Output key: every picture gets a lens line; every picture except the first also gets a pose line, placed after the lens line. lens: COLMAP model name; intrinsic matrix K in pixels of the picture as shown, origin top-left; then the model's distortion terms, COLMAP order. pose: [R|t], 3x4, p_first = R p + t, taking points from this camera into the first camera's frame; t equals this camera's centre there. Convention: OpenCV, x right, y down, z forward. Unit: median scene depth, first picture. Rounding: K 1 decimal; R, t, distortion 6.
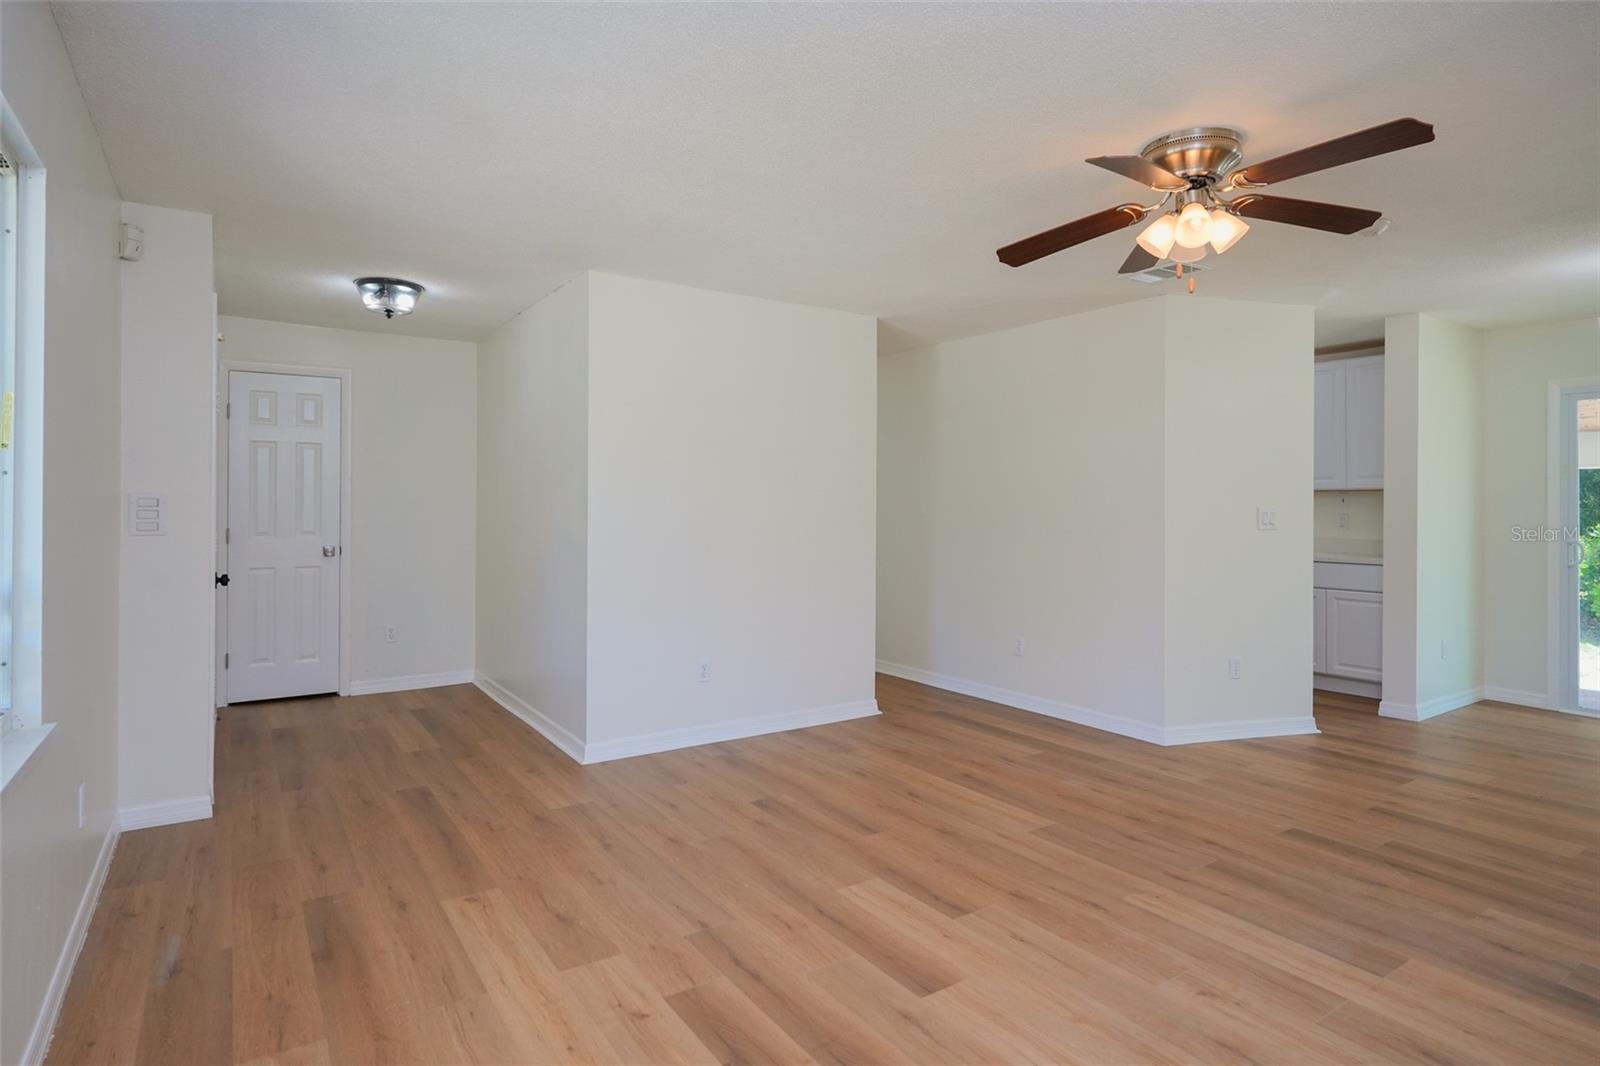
lens RADIAL K [[854.2, 0, 799.8], [0, 854.2, 507.7], [0, 0, 1]] dist [-0.001609, 0.000548]
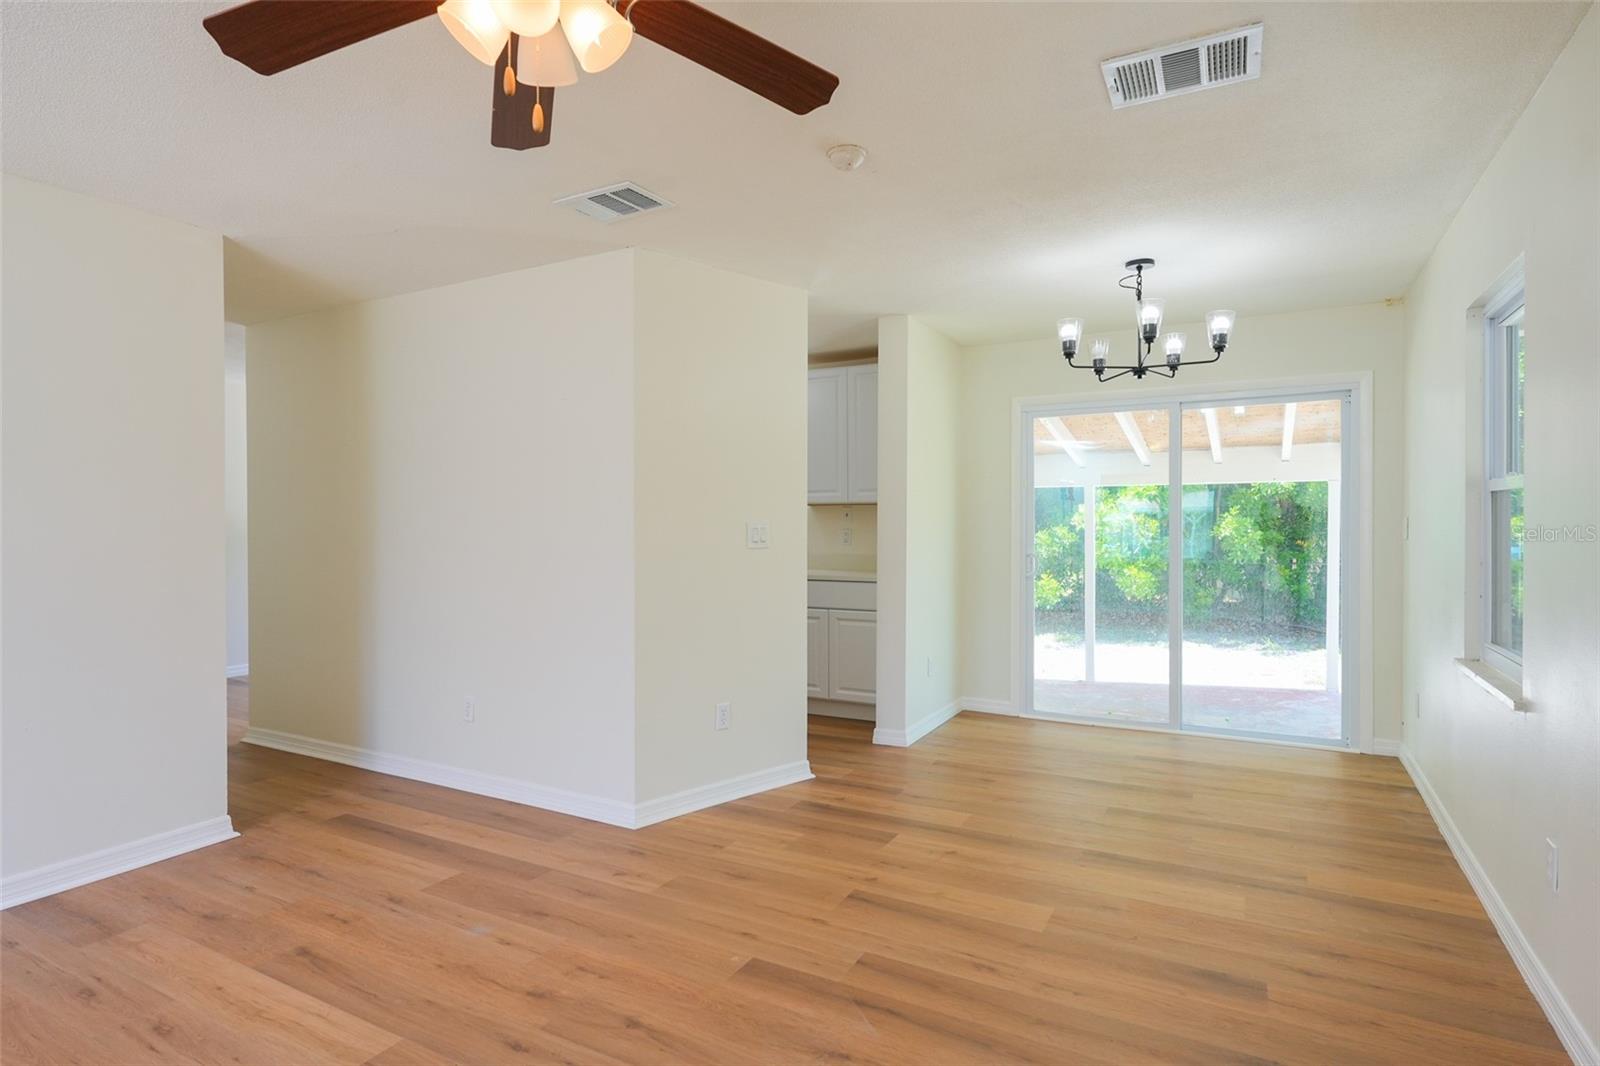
lens RADIAL K [[838.4, 0, 799.2], [0, 838.4, 528.3], [0, 0, 1]] dist [-0.001539, -0.000167]
pose [[0.886528, -0.007466, 0.462615, 0.214079], [0.005073, 0.999967, 0.006415, 0.000238], [-0.462648, -0.003340, 0.886536, 0.260263]]
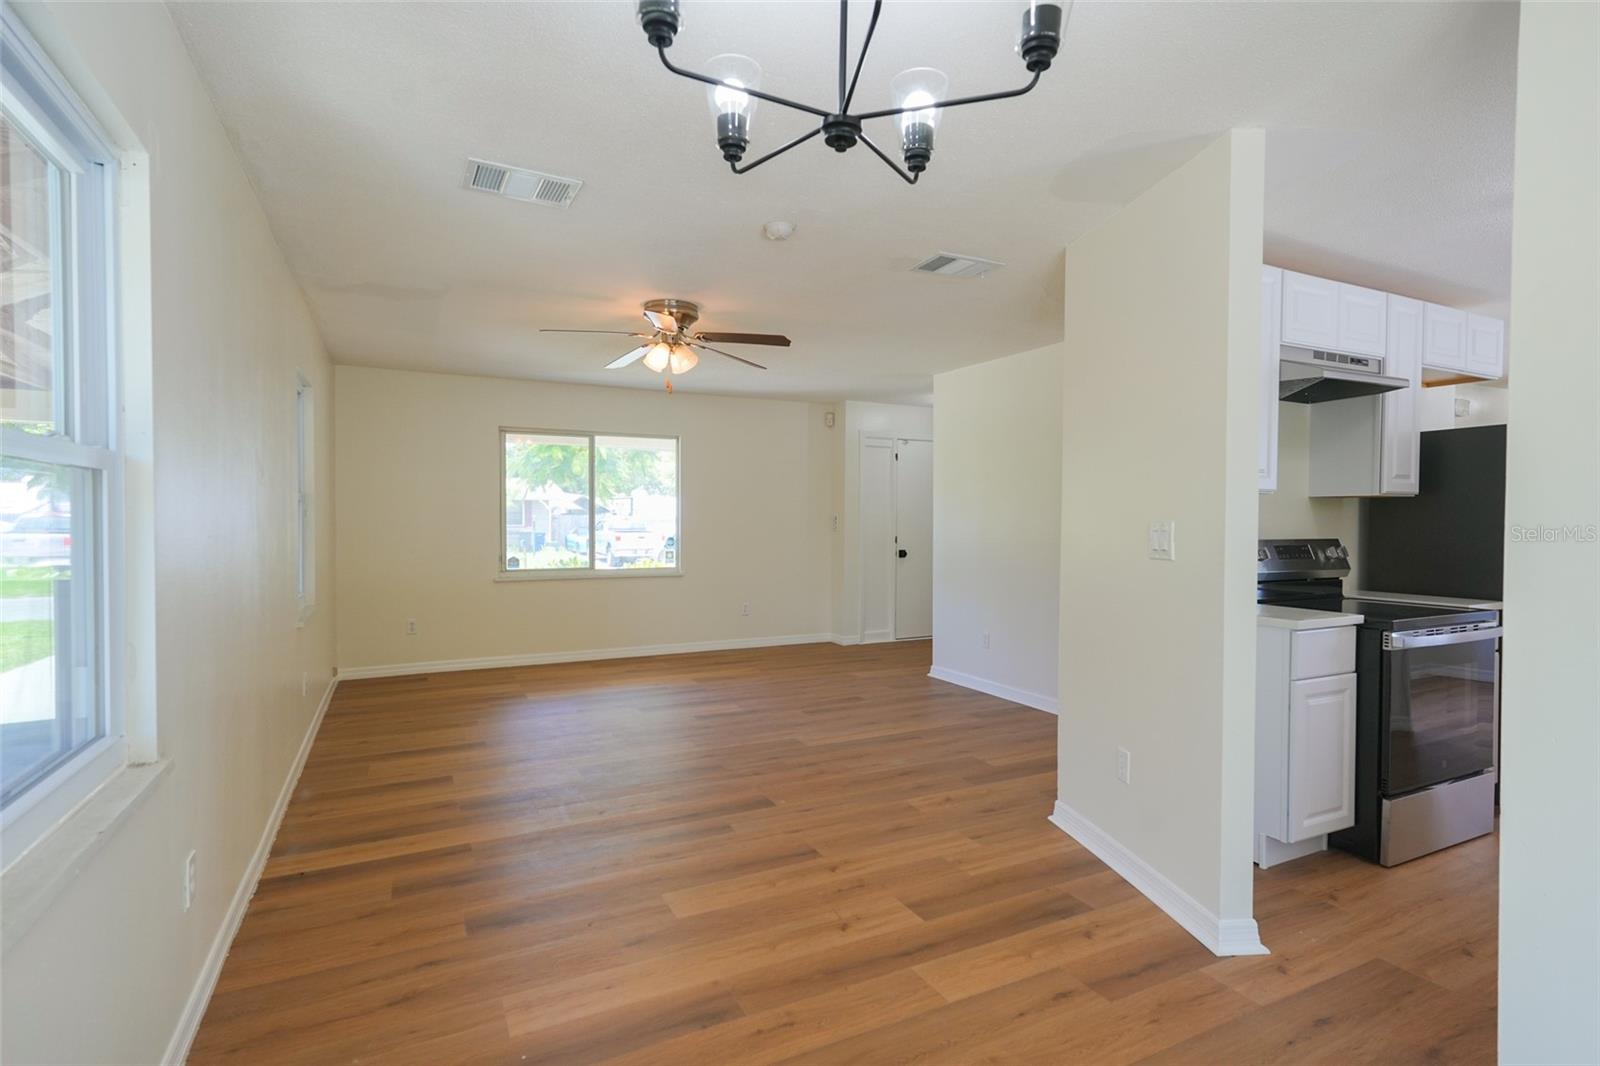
lens RADIAL K [[782.4, 0, 800.0], [0, 782.4, 533.0], [0, 0, 1]] dist [0.000606, 0.000702]
pose [[-0.112653, 0.016417, -0.993499, 1.208483], [-0.005965, 0.999834, 0.017198, -0.000923], [0.993617, 0.007864, -0.112536, 0.868516]]
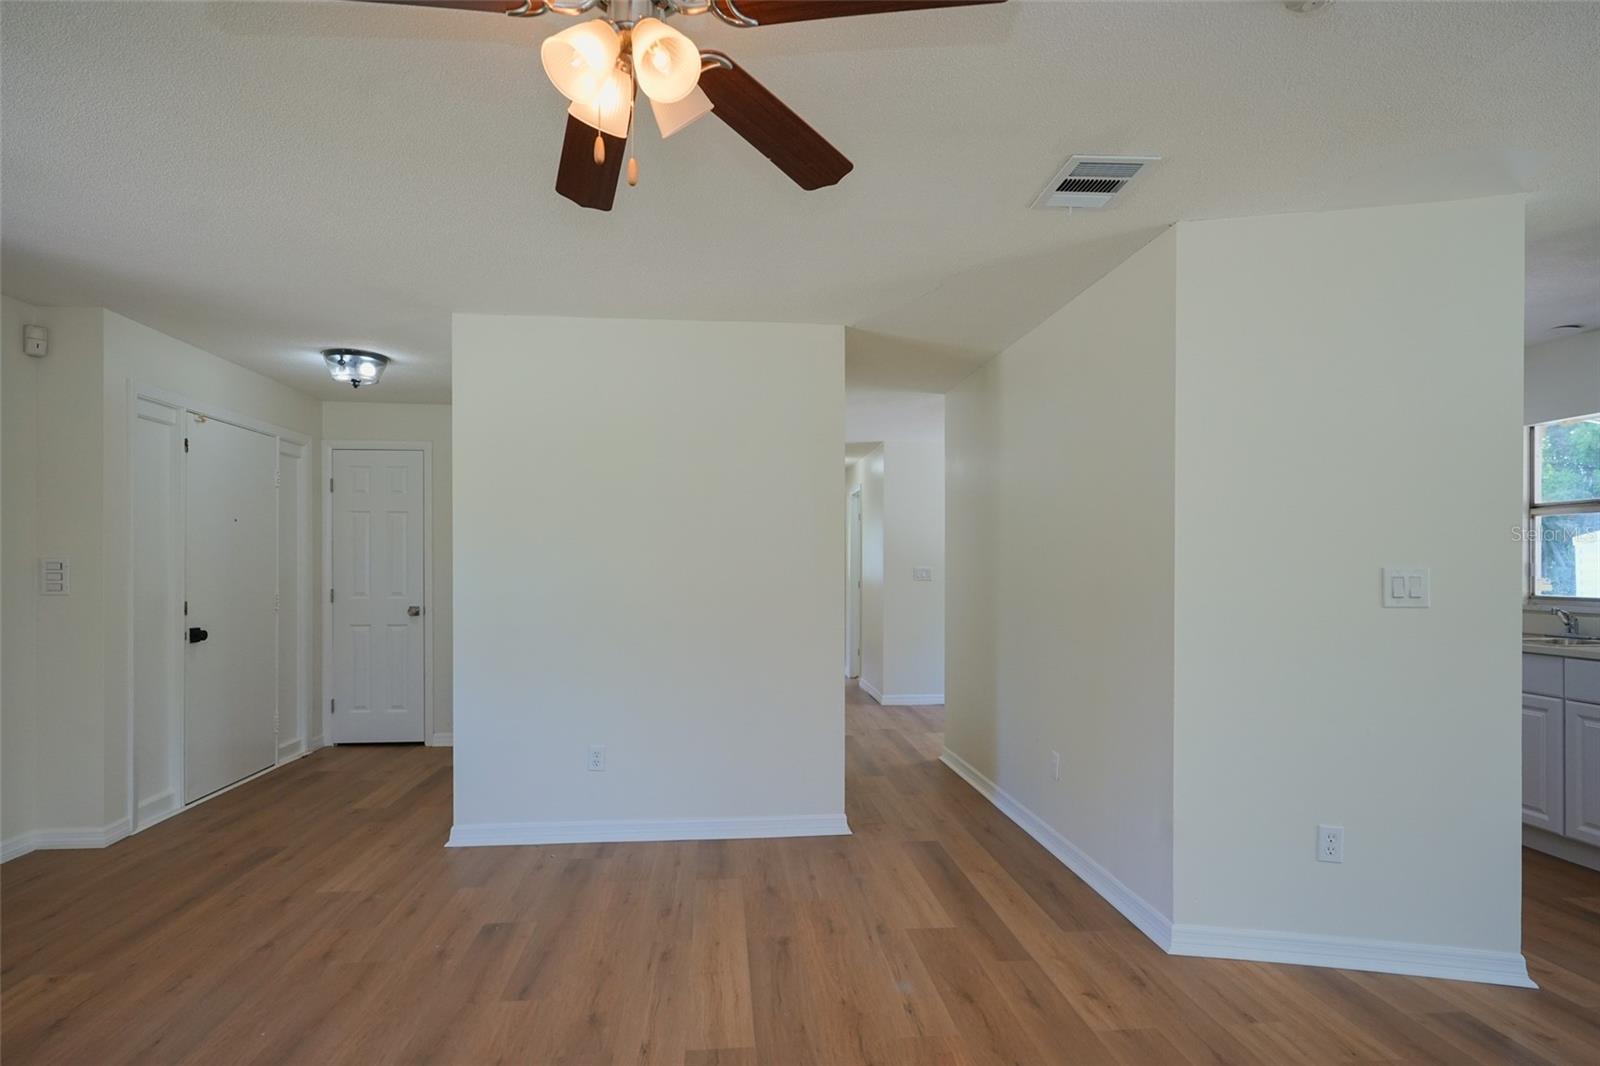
lens RADIAL K [[865.3, 0, 802.2], [0, 865.3, 573.5], [0, 0, 1]] dist [-0.000247, 0.001099]
pose [[0.882732, 0.000088, -0.469877, 0.499634], [0.001151, 0.999997, 0.002351, 0.001580], [0.469875, -0.002616, 0.882729, 0.330408]]
